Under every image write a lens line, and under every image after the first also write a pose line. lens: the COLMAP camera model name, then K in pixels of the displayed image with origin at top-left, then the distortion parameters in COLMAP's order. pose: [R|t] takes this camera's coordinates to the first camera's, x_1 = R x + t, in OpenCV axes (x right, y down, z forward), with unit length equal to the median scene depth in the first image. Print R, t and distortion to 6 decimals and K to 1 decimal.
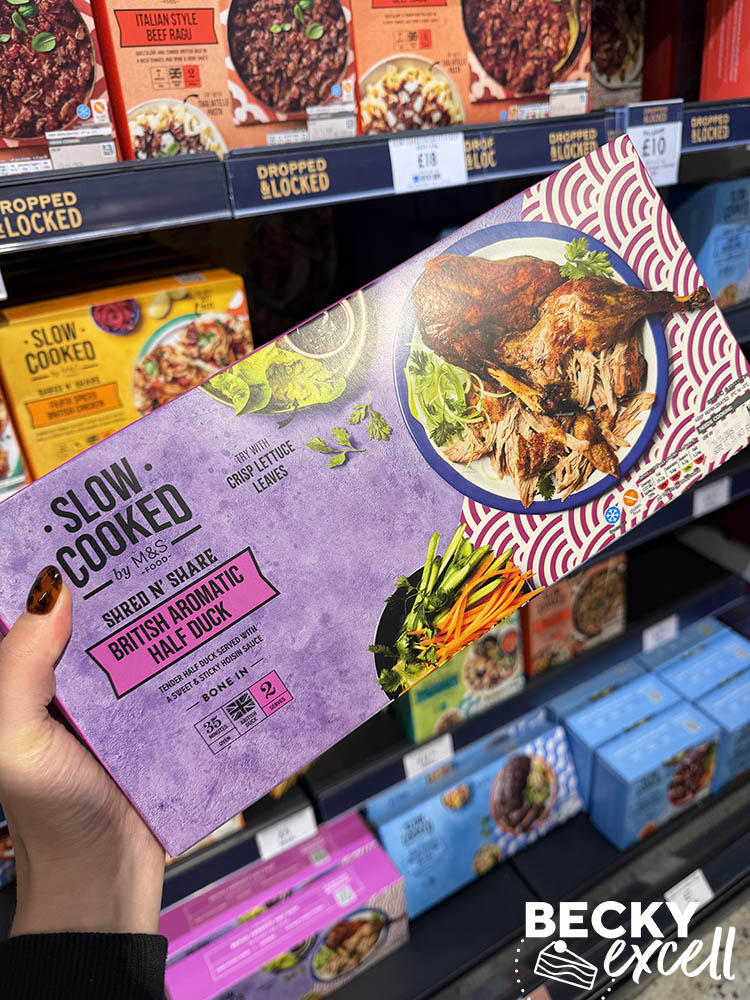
lens RADIAL K [[715.7, 0, 376.0], [0, 715.7, 492.9], [0, 0, 1]] dist [-0.026884, 0.007163]
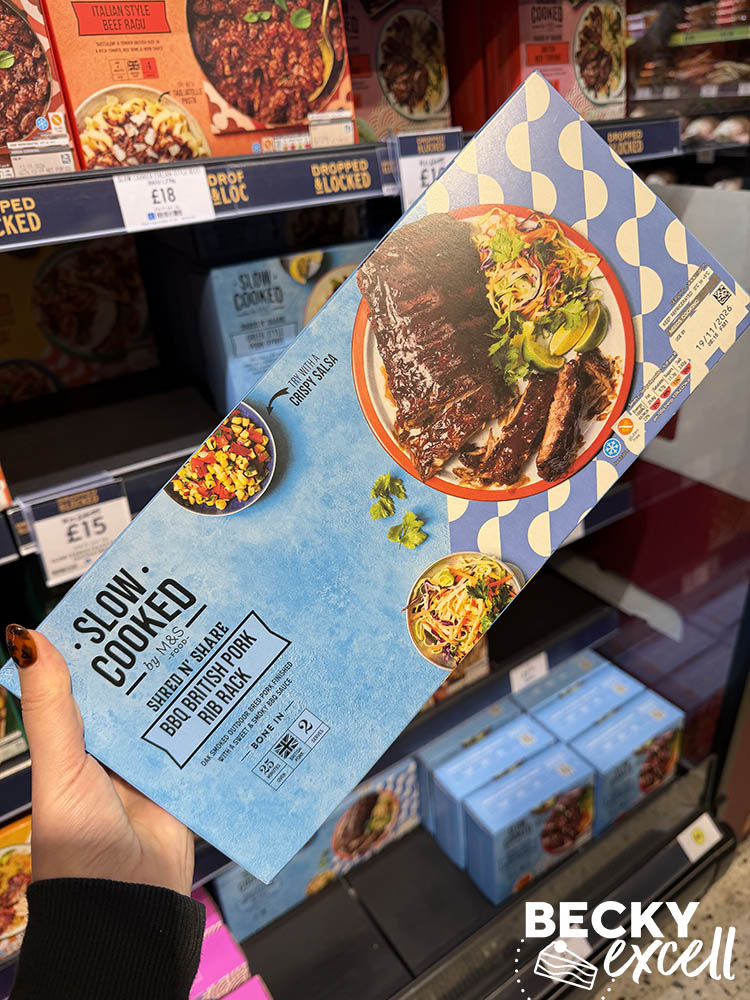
lens RADIAL K [[715.7, 0, 376.5], [0, 715.7, 494.2], [0, 0, 1]] dist [-0.026884, 0.007163]
pose [[0.996697, -0.043789, 0.068398, 0.256718], [0.046641, 0.998083, -0.040681, -0.028856], [-0.066486, 0.043737, 0.996828, 0.073626]]
